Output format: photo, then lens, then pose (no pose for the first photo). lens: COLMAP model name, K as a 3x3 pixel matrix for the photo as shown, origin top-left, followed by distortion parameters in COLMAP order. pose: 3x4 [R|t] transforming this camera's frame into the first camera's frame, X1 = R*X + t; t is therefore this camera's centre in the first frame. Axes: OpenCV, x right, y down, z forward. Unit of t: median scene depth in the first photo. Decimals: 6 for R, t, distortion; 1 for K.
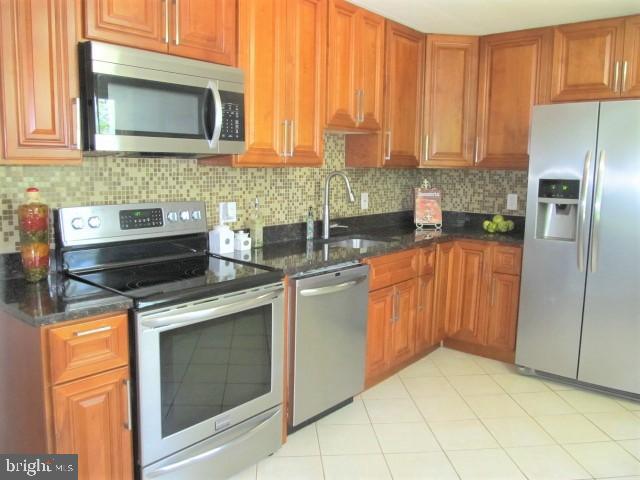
lens RADIAL K [[540.0, 0, 320.4], [0, 540.0, 241.4], [0, 0, 1]] dist [-0.019958, 0.009050]
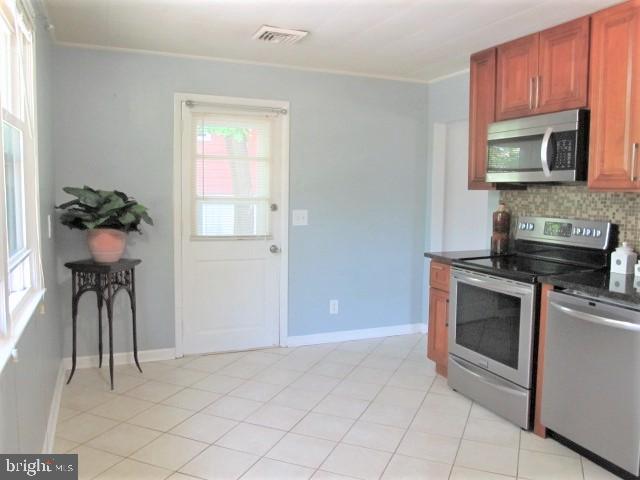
lens RADIAL K [[540.0, 0, 320.4], [0, 540.0, 237.5], [0, 0, 1]] dist [-0.019958, 0.009050]
pose [[-0.470174, 0.056207, -0.880782, 1.134833], [-0.143991, 0.979714, 0.139384, -0.121323], [0.870748, 0.192360, -0.452543, 1.051414]]
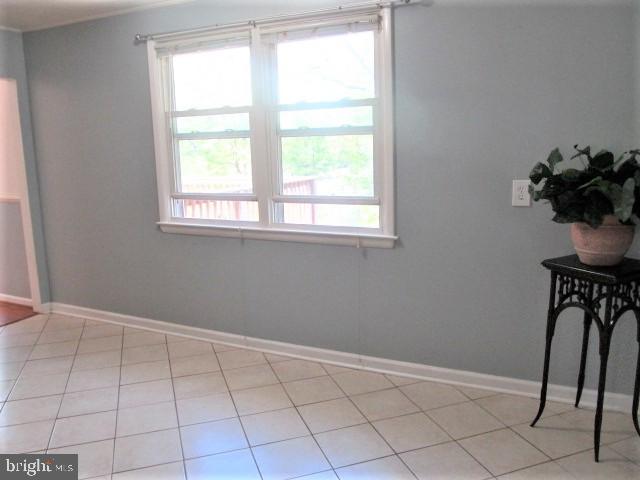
lens RADIAL K [[540.0, 0, 319.9], [0, 540.0, 241.4], [0, 0, 1]] dist [-0.019958, 0.009050]
pose [[-0.976937, 0.039594, -0.209824, 0.941809], [-0.026762, 0.952205, 0.304285, -0.093760], [0.211843, 0.302883, -0.929185, 0.815434]]
